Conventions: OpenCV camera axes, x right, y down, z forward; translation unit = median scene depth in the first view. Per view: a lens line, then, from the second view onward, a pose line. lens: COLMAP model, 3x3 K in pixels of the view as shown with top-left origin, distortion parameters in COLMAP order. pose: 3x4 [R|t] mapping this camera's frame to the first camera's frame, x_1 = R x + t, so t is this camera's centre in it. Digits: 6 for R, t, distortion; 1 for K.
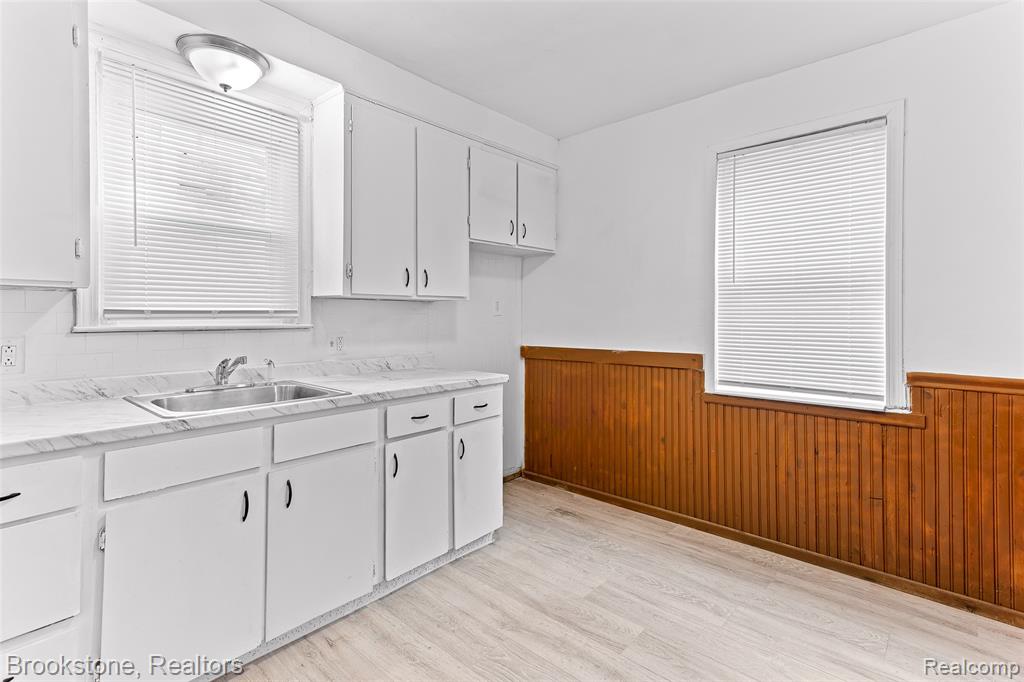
lens RADIAL K [[484.4, 0, 510.9], [0, 484.4, 311.6], [0, 0, 1]] dist [0.021513, 0.001144]
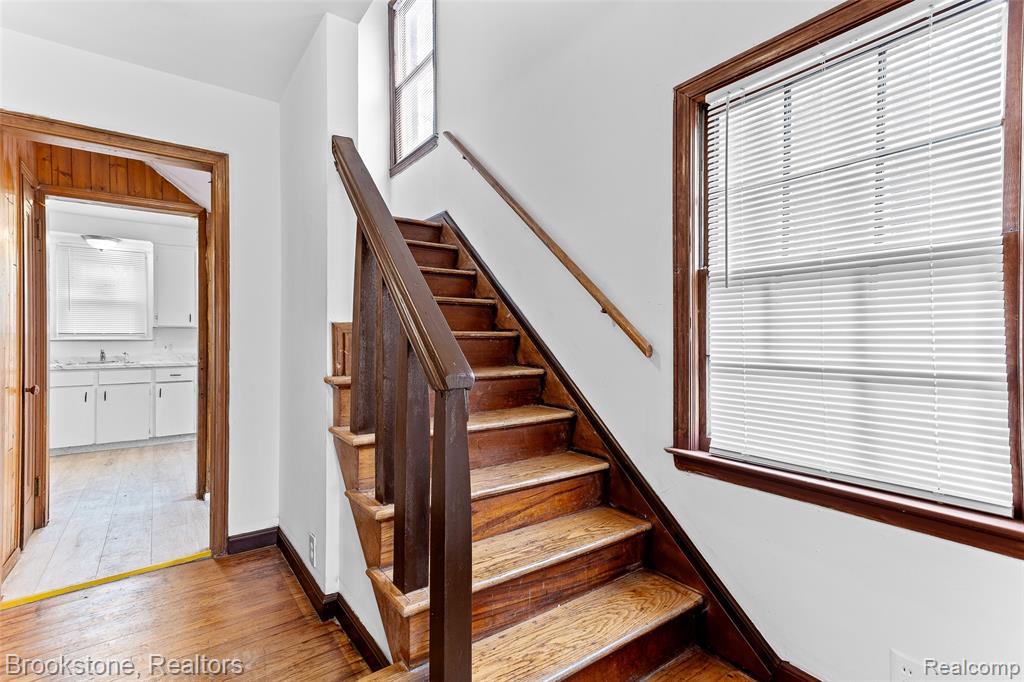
lens RADIAL K [[484.4, 0, 509.0], [0, 484.4, 338.8], [0, 0, 1]] dist [0.021513, 0.001144]
pose [[0.974465, -0.008348, -0.224385, 2.170739], [0.008800, 0.999961, 0.001018, 0.045992], [0.224368, -0.002967, 0.974500, -1.115847]]
